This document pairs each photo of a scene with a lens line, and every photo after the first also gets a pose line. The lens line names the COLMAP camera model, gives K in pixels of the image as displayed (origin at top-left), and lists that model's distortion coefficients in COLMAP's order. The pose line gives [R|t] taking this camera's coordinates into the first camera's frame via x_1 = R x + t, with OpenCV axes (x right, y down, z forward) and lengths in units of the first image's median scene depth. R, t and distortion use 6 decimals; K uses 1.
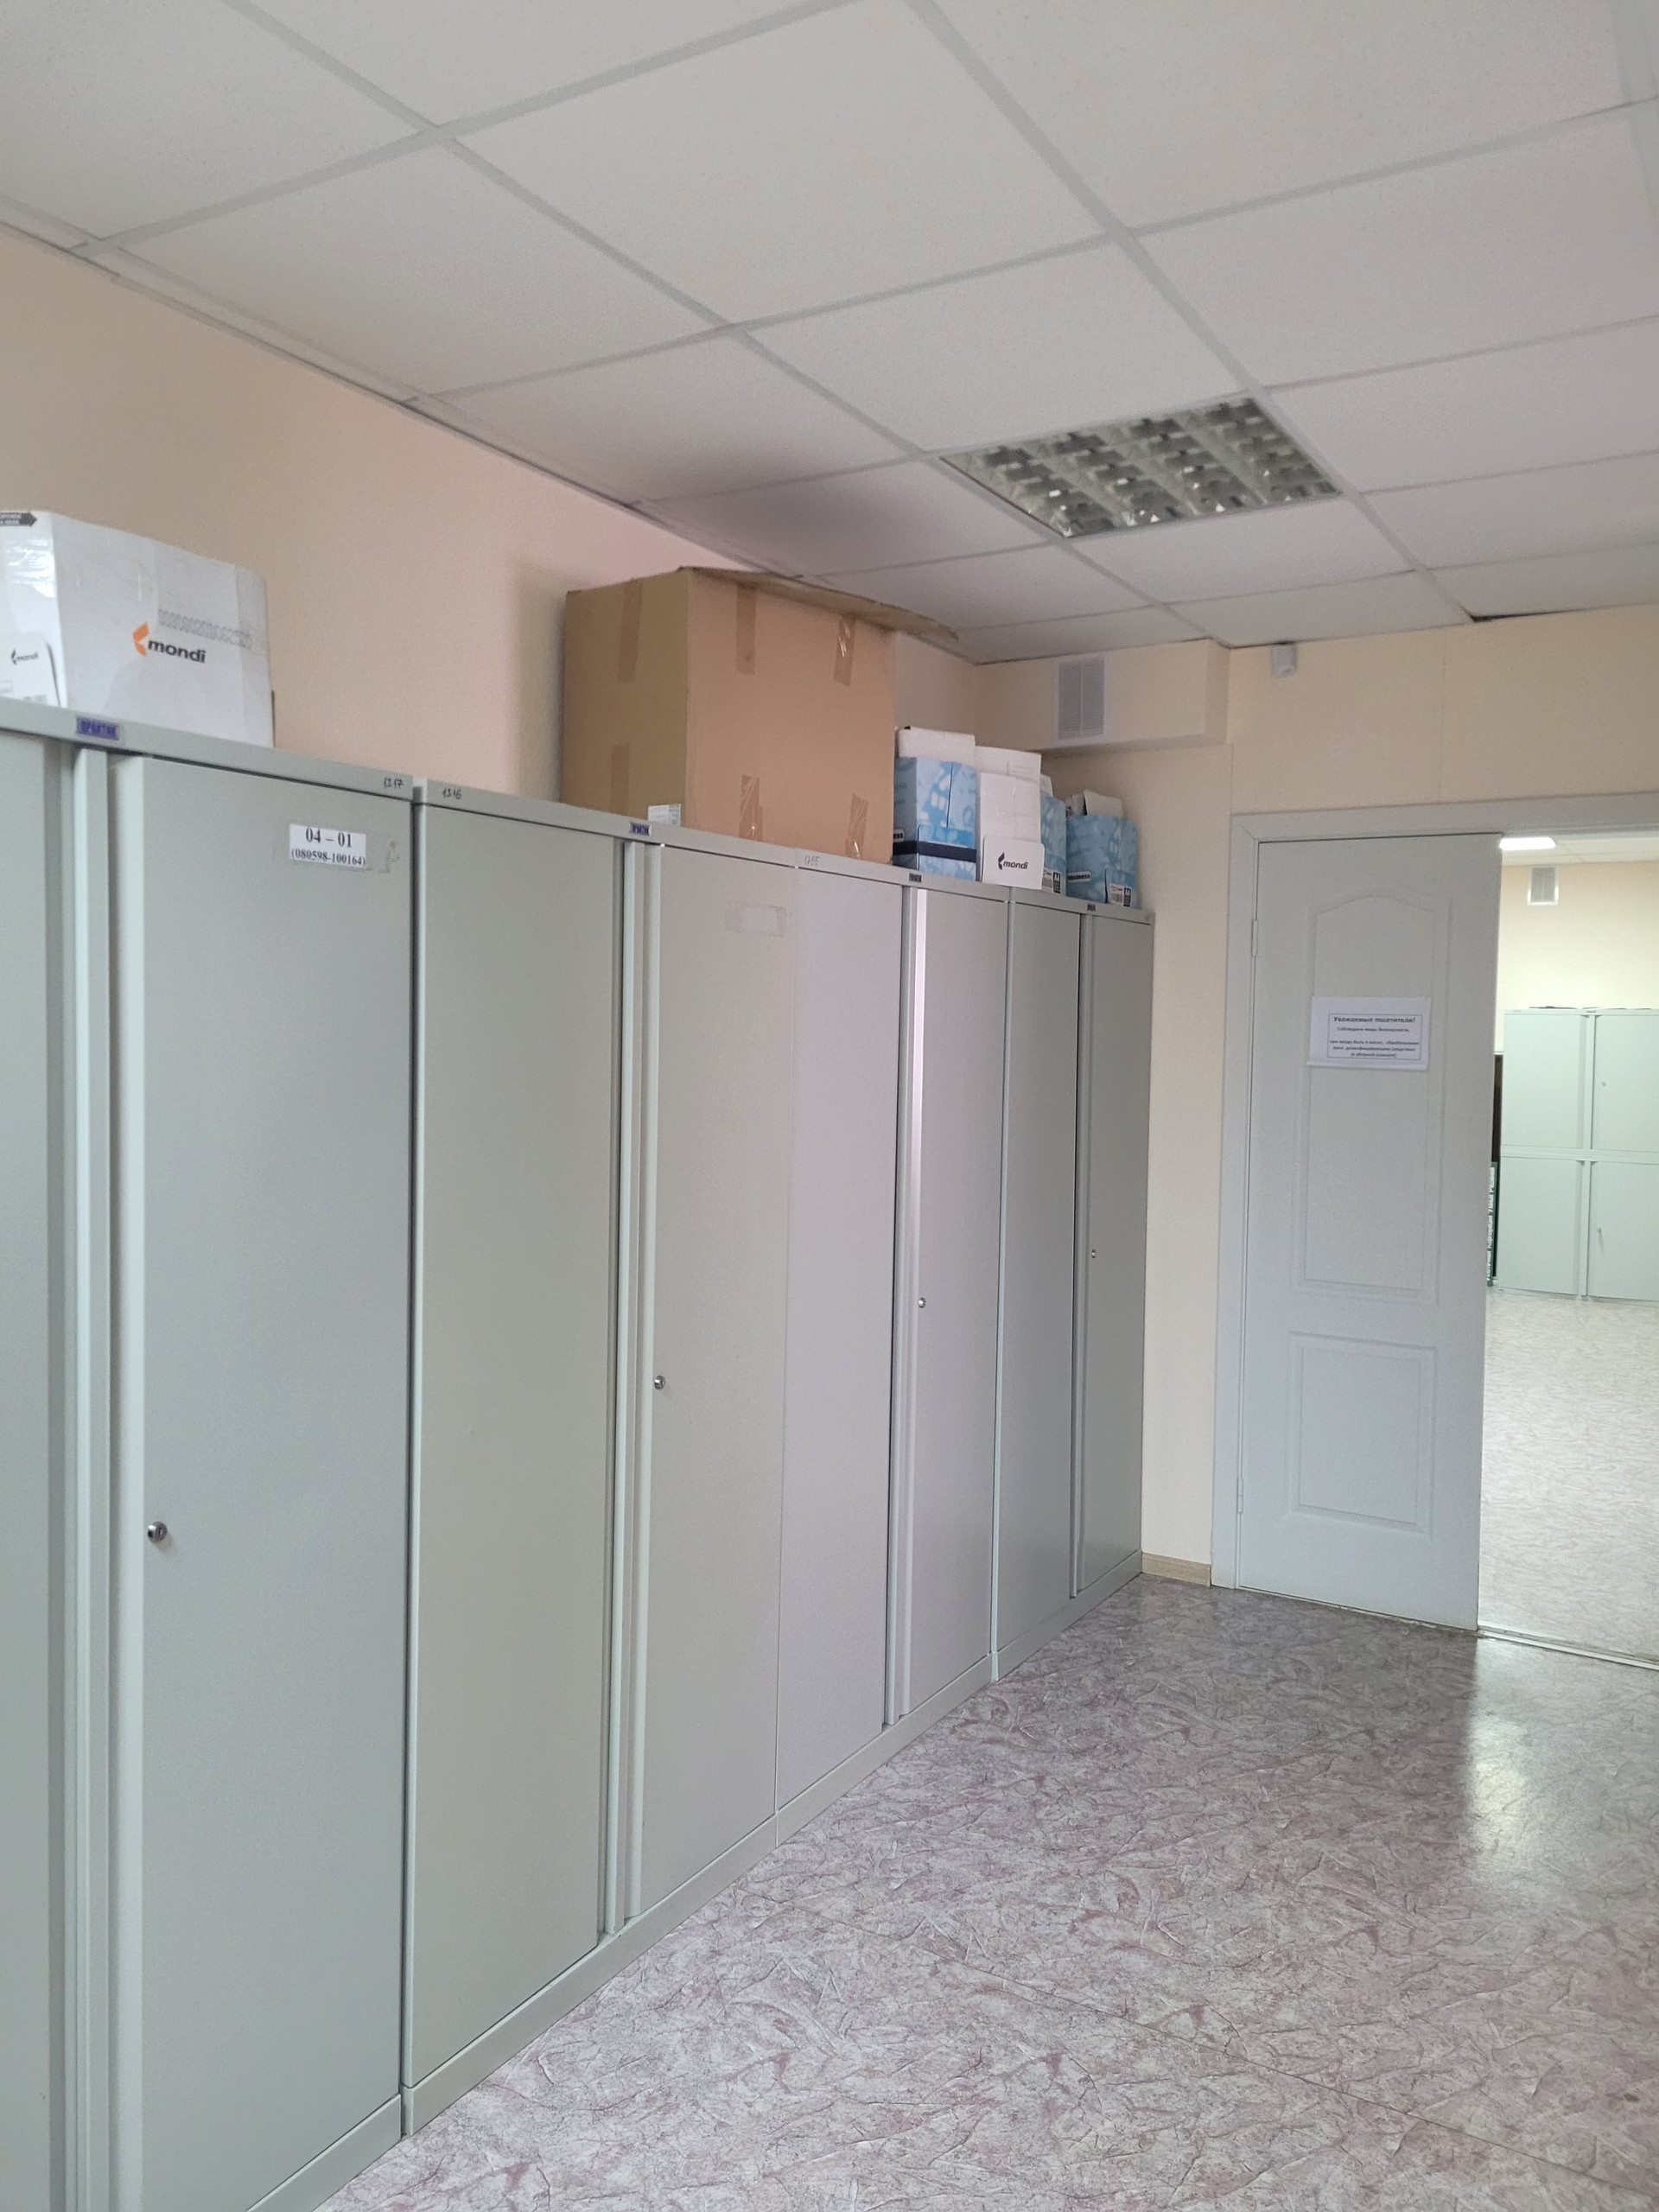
lens RADIAL K [[1598.9, 0, 753.8], [0, 1598.9, 1099.1], [0, 0, 1]] dist [0.163719, -0.192025]
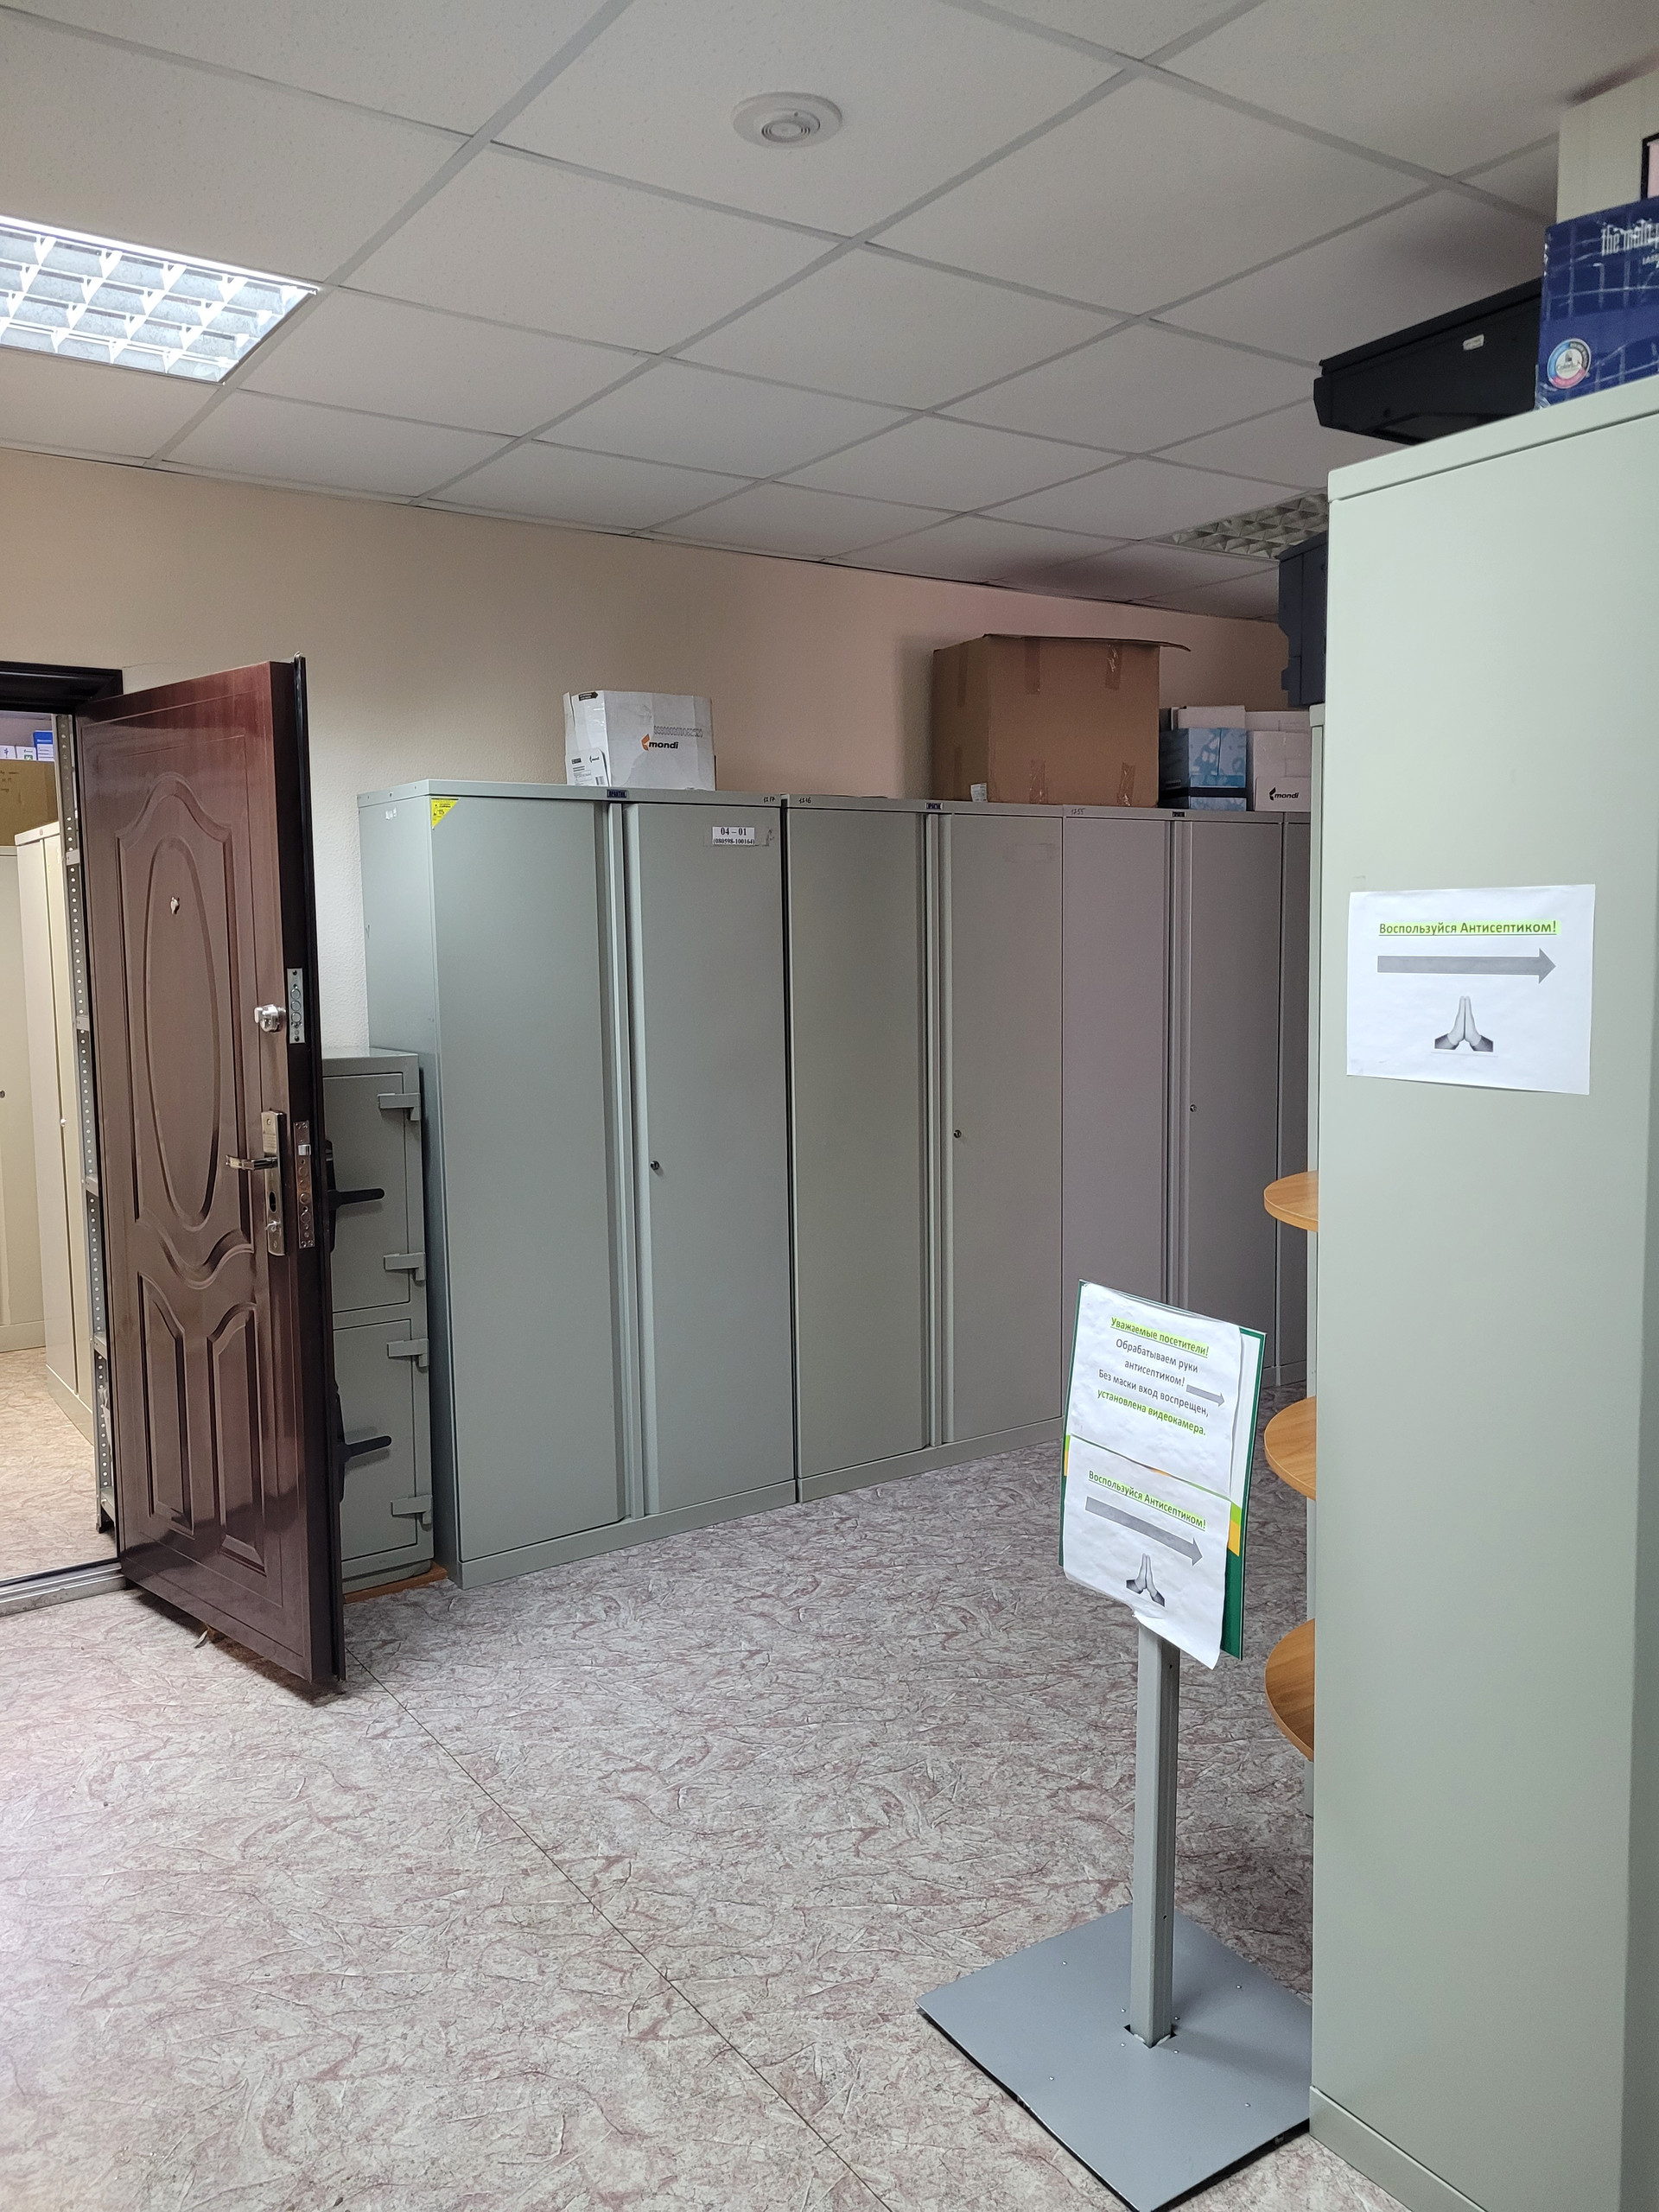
lens RADIAL K [[1689.3, 0, 832.9], [0, 1689.3, 1091.7], [0, 0, 1]] dist [0.181680, -0.013937]
pose [[0.918856, 0.013181, -0.394373, 0.482821], [0.005986, 0.998861, 0.047332, 0.042695], [0.394547, -0.045852, 0.917731, -0.627354]]
